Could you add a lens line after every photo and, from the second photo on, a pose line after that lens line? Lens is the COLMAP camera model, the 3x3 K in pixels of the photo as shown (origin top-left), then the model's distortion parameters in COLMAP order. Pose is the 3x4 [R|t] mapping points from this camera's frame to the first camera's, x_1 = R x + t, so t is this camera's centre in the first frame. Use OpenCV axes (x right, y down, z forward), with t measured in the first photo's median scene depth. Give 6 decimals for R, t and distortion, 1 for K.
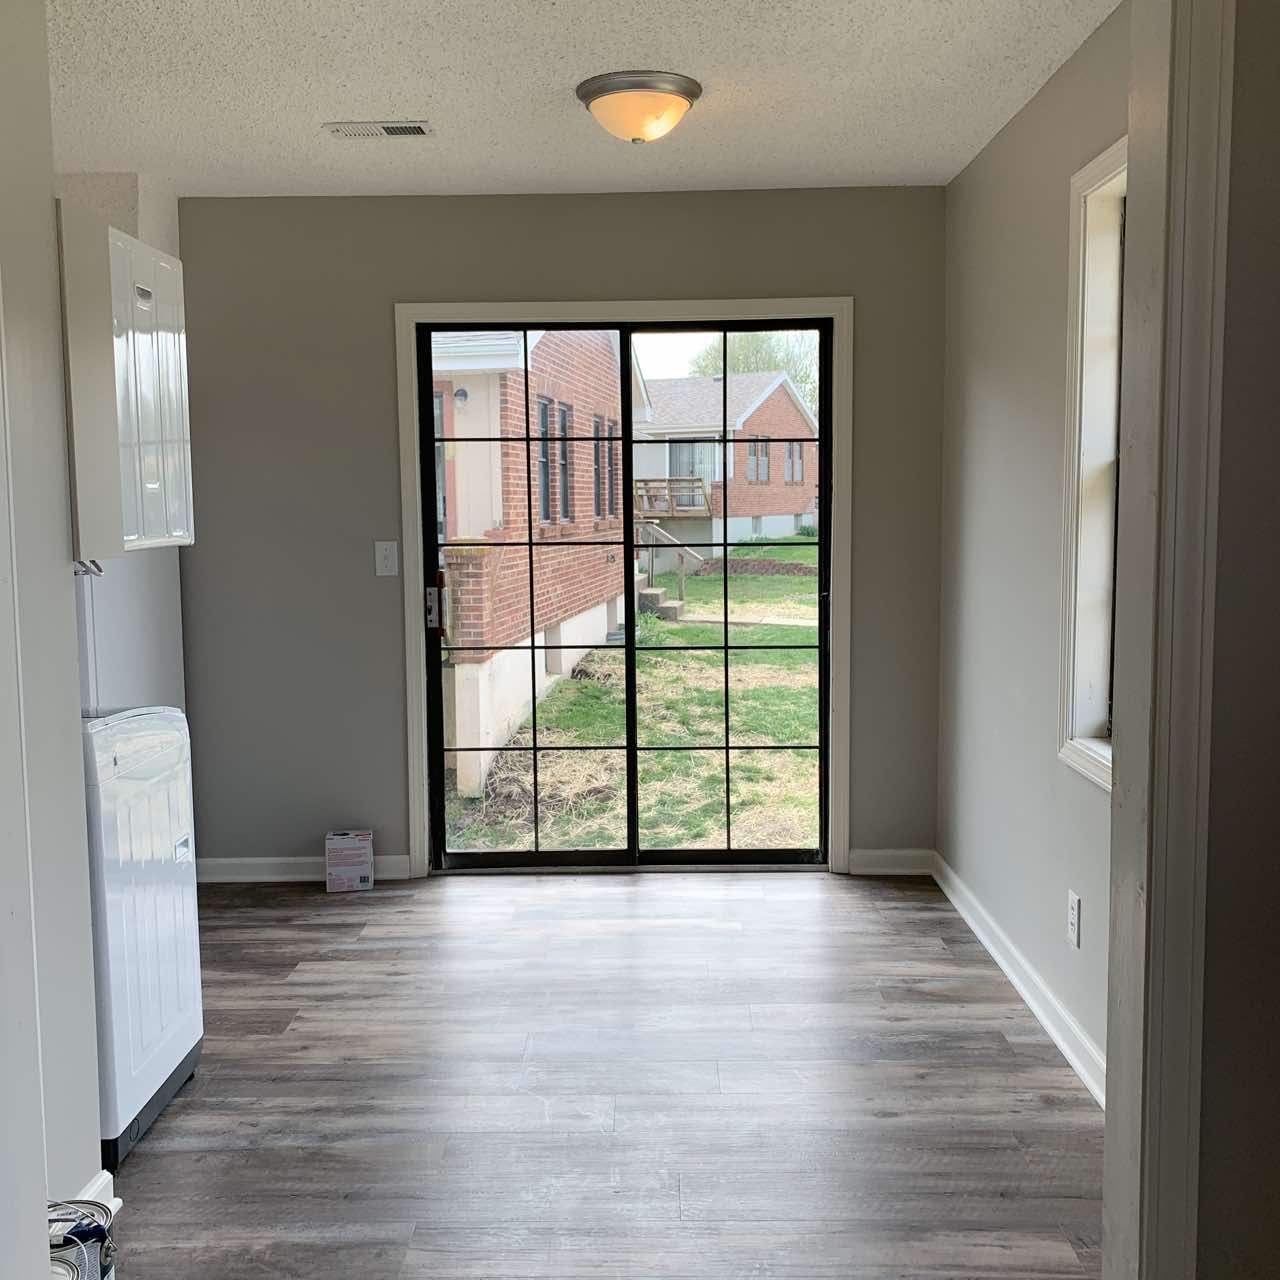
lens RADIAL K [[1321.7, 0, 639.1], [0, 1321.7, 619.7], [0, 0, 1]] dist [0.045423, -0.015643]
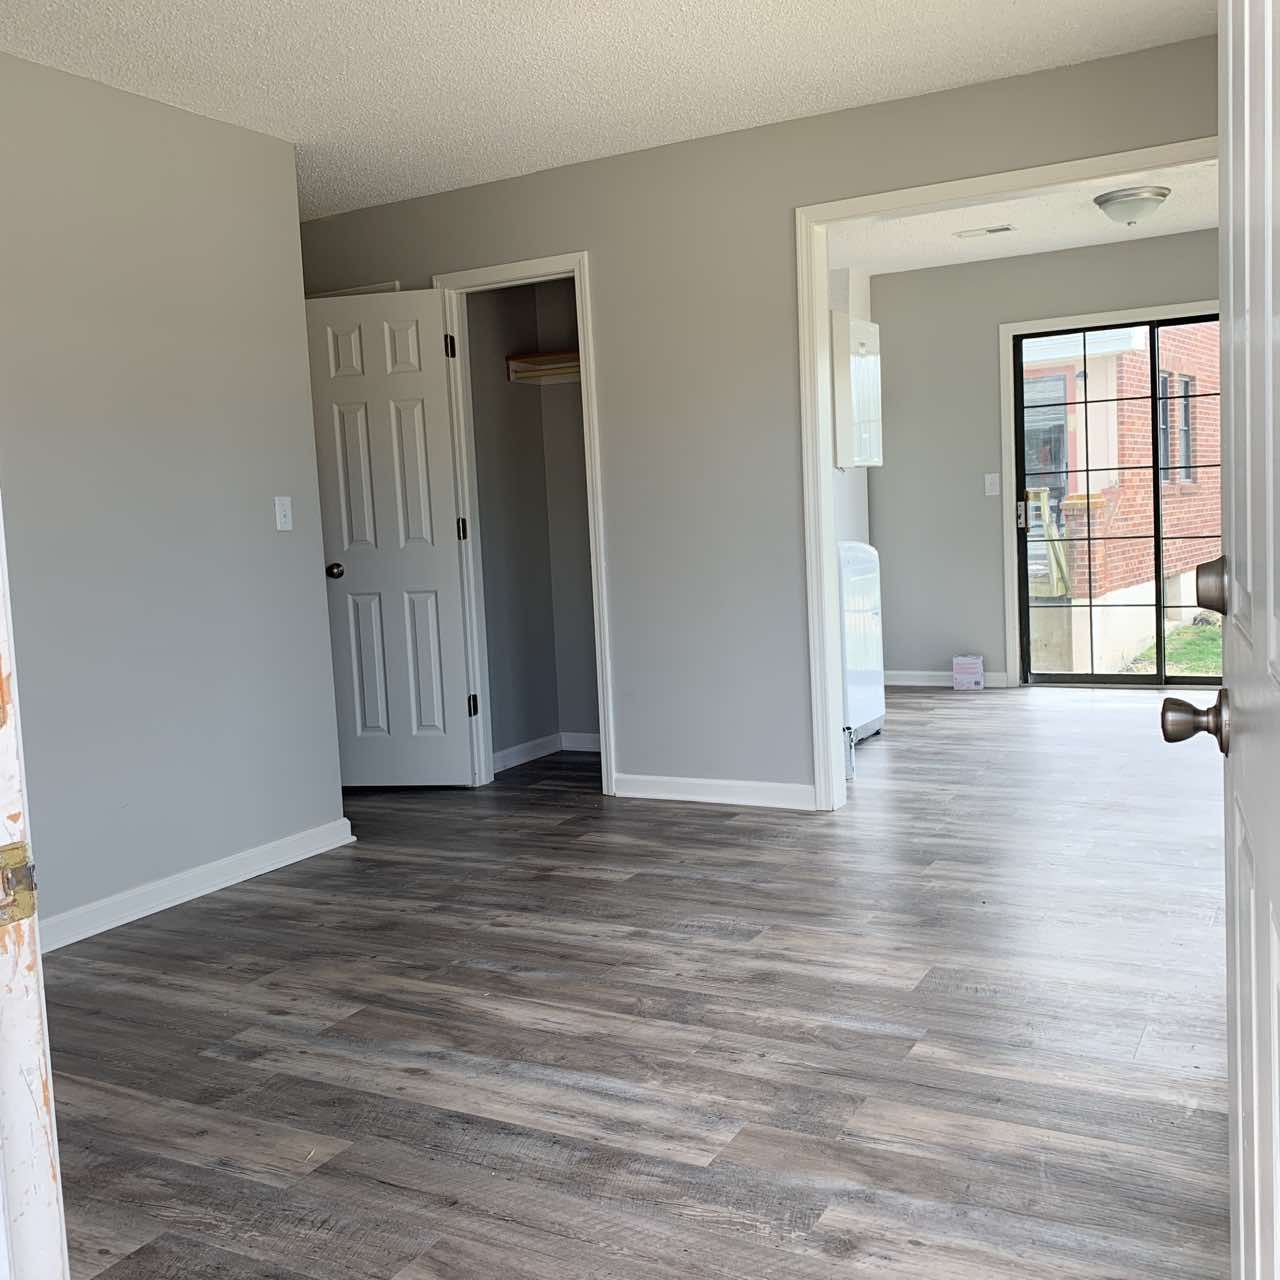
lens RADIAL K [[1321.7, 0, 639.1], [0, 1321.7, 619.7], [0, 0, 1]] dist [0.045423, -0.015643]
pose [[0.885591, 0.006176, -0.464426, 0.174804], [-0.003194, 0.999969, 0.007207, 0.105568], [0.464456, -0.004899, 0.885583, -0.611297]]
